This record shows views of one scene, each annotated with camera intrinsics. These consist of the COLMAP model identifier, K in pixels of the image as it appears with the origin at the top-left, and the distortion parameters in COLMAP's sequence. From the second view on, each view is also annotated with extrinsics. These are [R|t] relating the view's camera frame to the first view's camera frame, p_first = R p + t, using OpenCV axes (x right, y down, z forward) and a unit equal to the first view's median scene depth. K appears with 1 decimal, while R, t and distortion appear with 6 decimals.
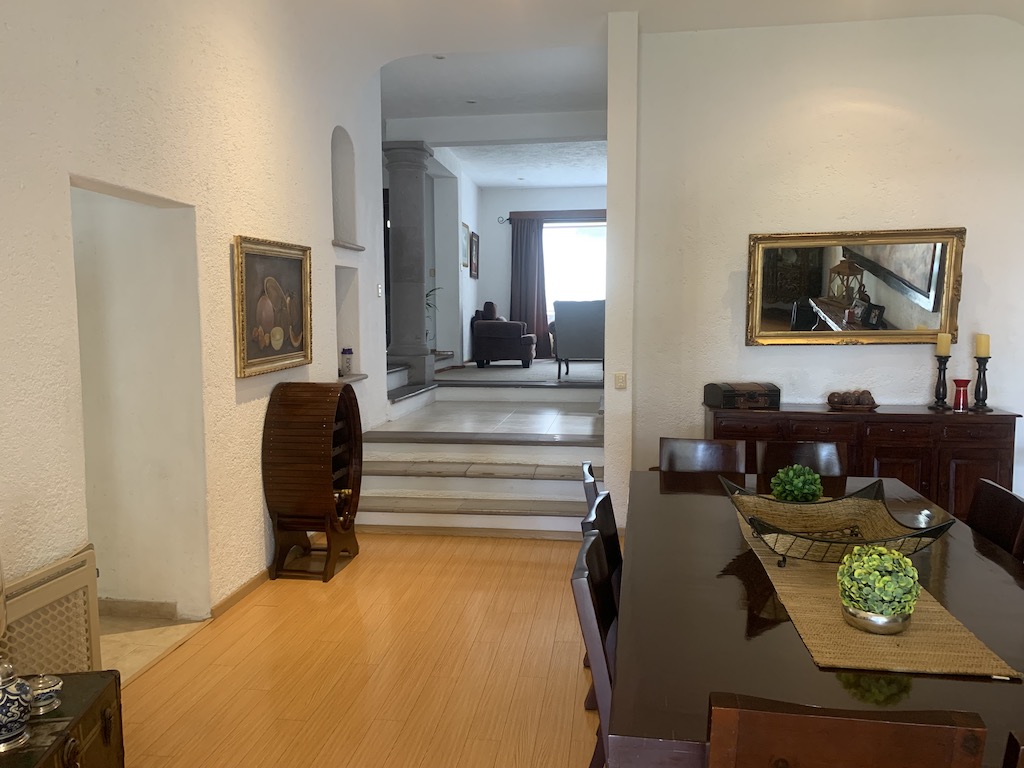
lens RADIAL K [[781.8, 0, 504.7], [0, 781.8, 390.5], [0, 0, 1]] dist [0.042927, -0.068487]
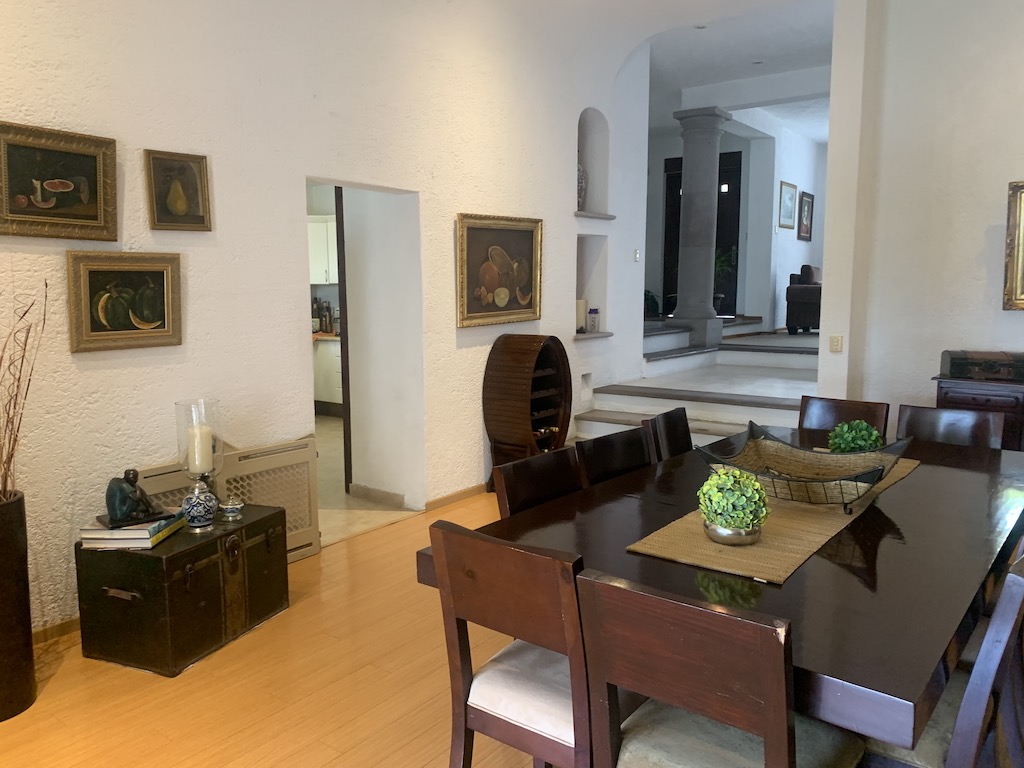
lens RADIAL K [[793.2, 0, 513.7], [0, 793.2, 400.2], [0, 0, 1]] dist [0.065366, -0.095842]
pose [[0.877166, 0.067597, -0.475406, 0.311177], [-0.044356, 0.997215, 0.059952, 0.017587], [0.478135, -0.031501, 0.877721, -0.071307]]
